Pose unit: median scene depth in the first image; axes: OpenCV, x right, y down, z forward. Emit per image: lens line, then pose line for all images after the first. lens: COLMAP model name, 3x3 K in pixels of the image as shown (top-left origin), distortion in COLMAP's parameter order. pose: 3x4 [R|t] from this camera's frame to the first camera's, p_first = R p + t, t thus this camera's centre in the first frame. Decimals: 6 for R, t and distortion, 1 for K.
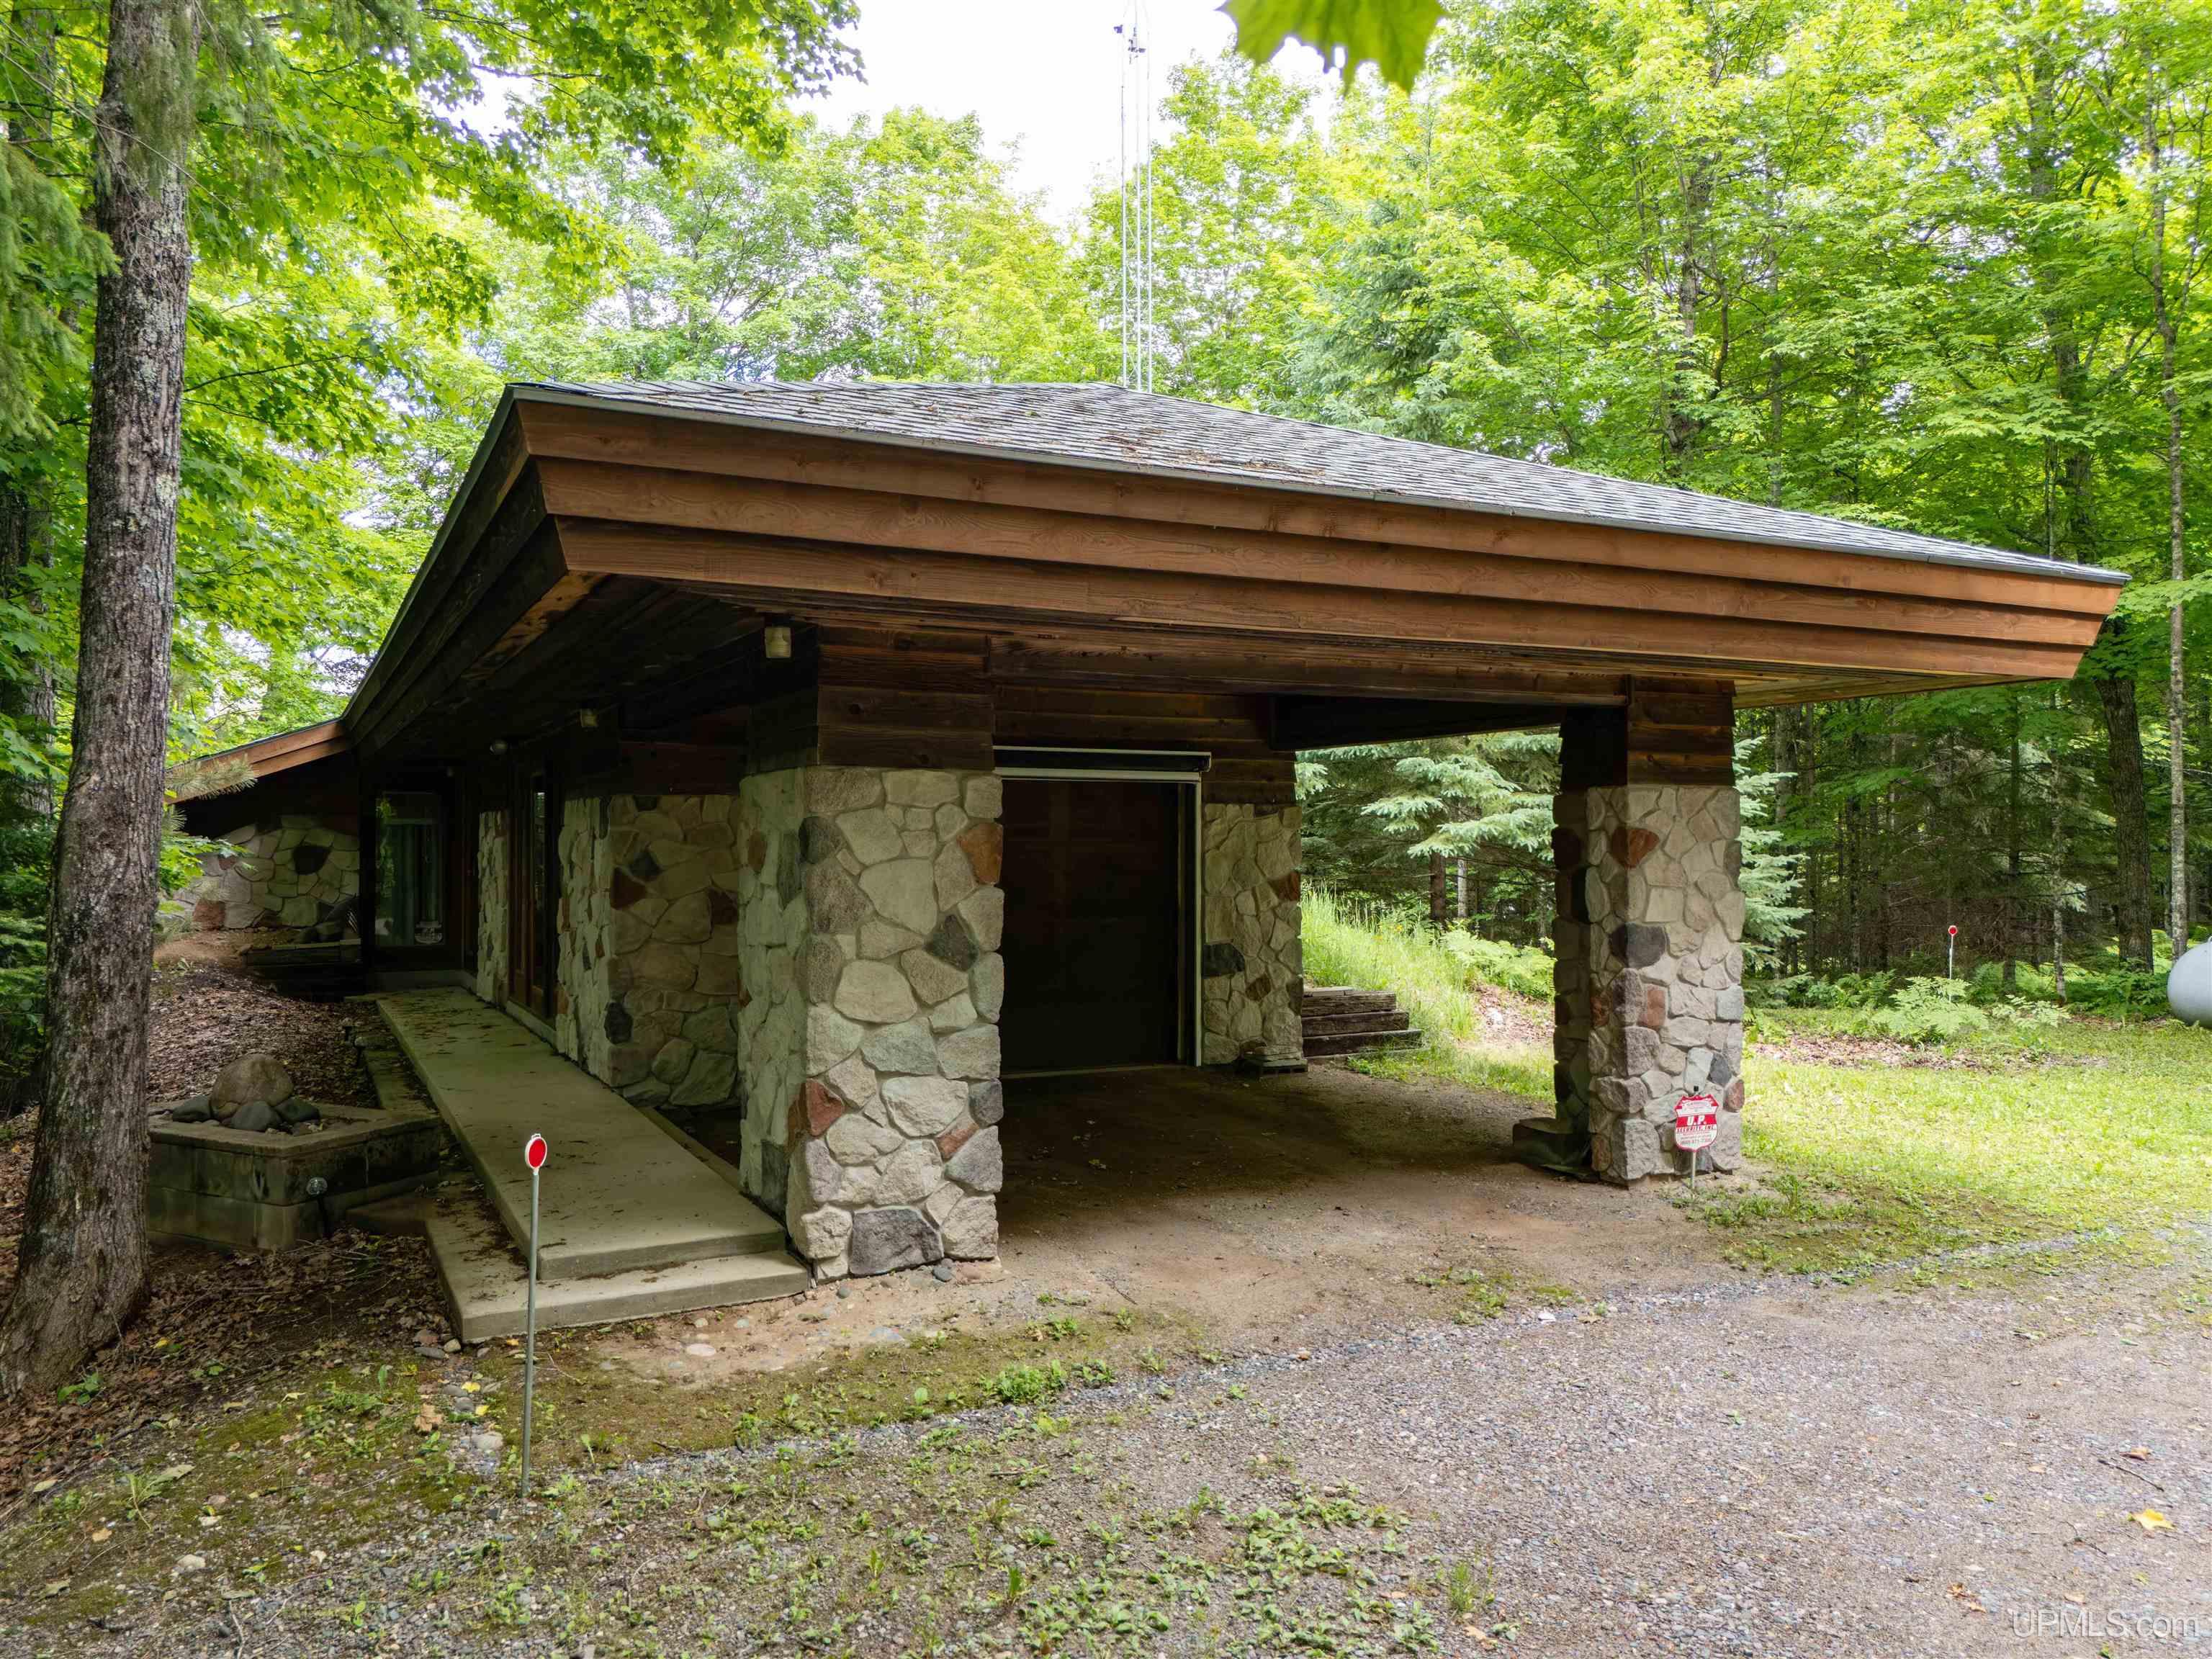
lens RADIAL K [[1631.1, 0, 1110.5], [0, 1631.1, 826.4], [0, 0, 1]] dist [0.073562, -0.064301]
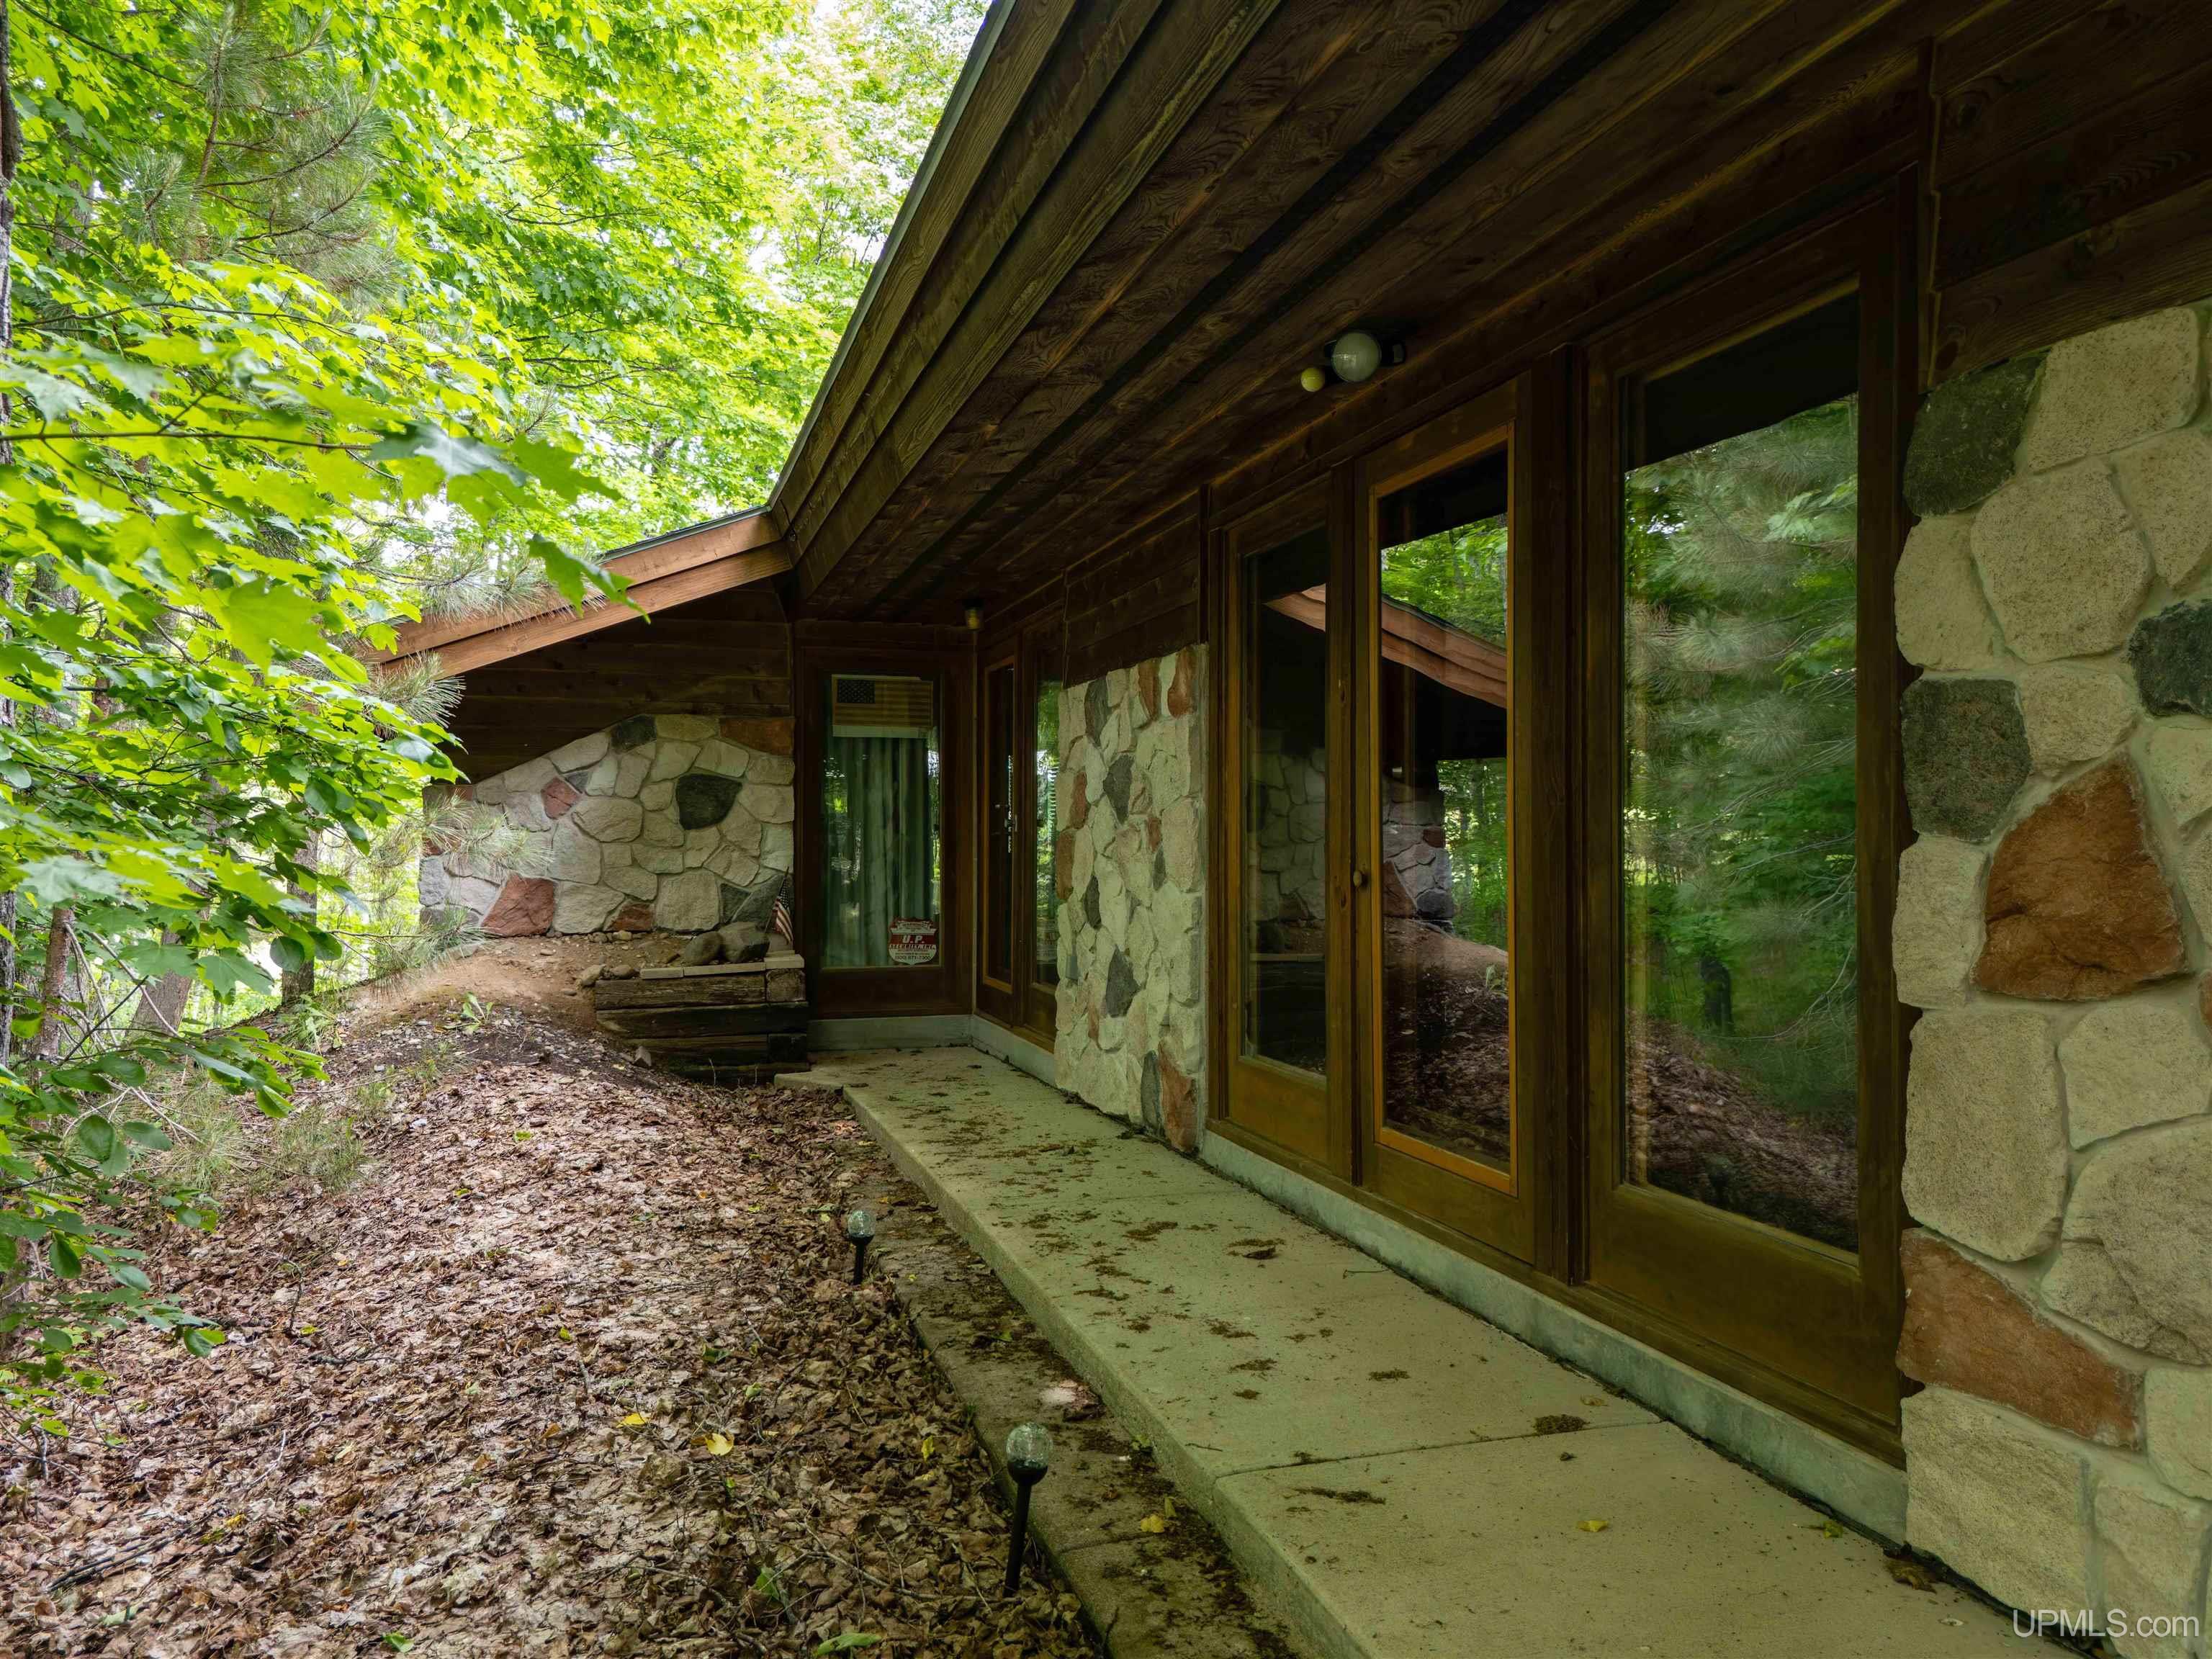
lens RADIAL K [[1631.1, 0, 1110.5], [0, 1631.1, 826.4], [0, 0, 1]] dist [0.073562, -0.064301]
pose [[0.984525, -0.003355, -0.175212, -0.700334], [0.003490, 0.999994, 0.000464, 0.073144], [0.175209, -0.001068, 0.984531, 1.343685]]
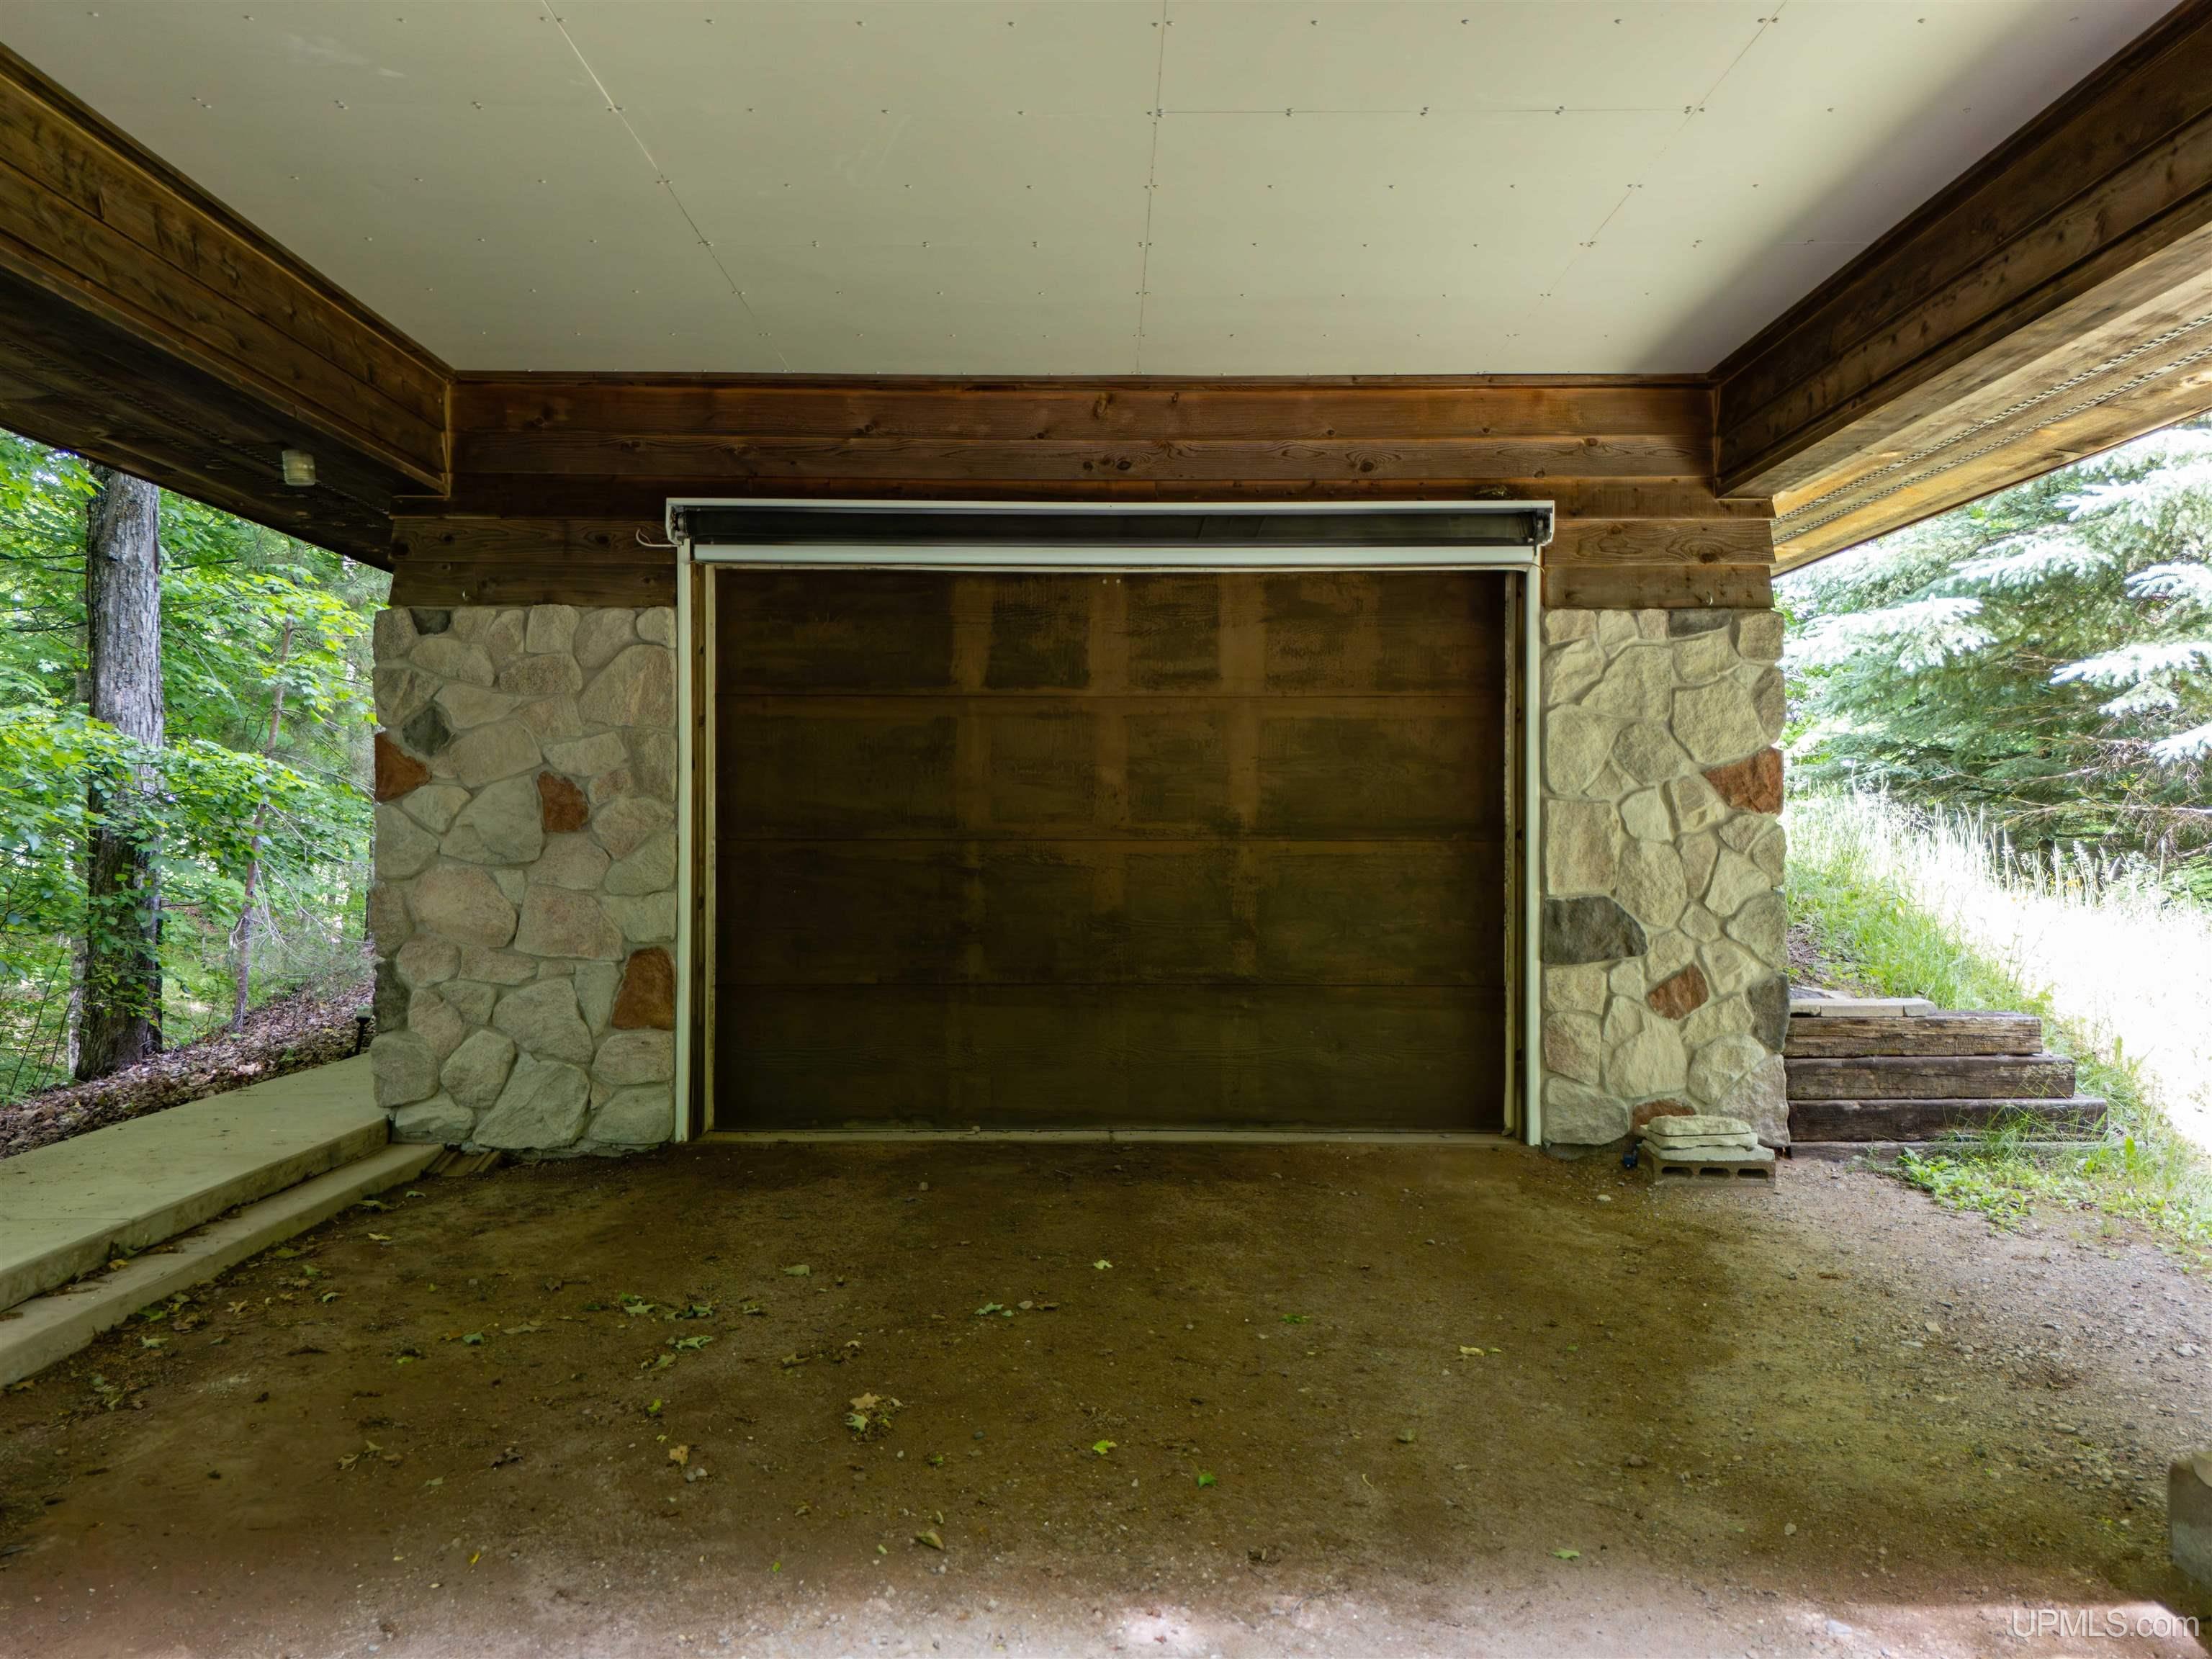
lens RADIAL K [[1631.1, 0, 1110.5], [0, 1631.1, 826.4], [0, 0, 1]] dist [0.073562, -0.064301]
pose [[0.892716, -0.004138, -0.450600, 0.289628], [0.004654, 0.999989, 0.000039, 0.089498], [0.450595, -0.002132, 0.892726, 0.890041]]
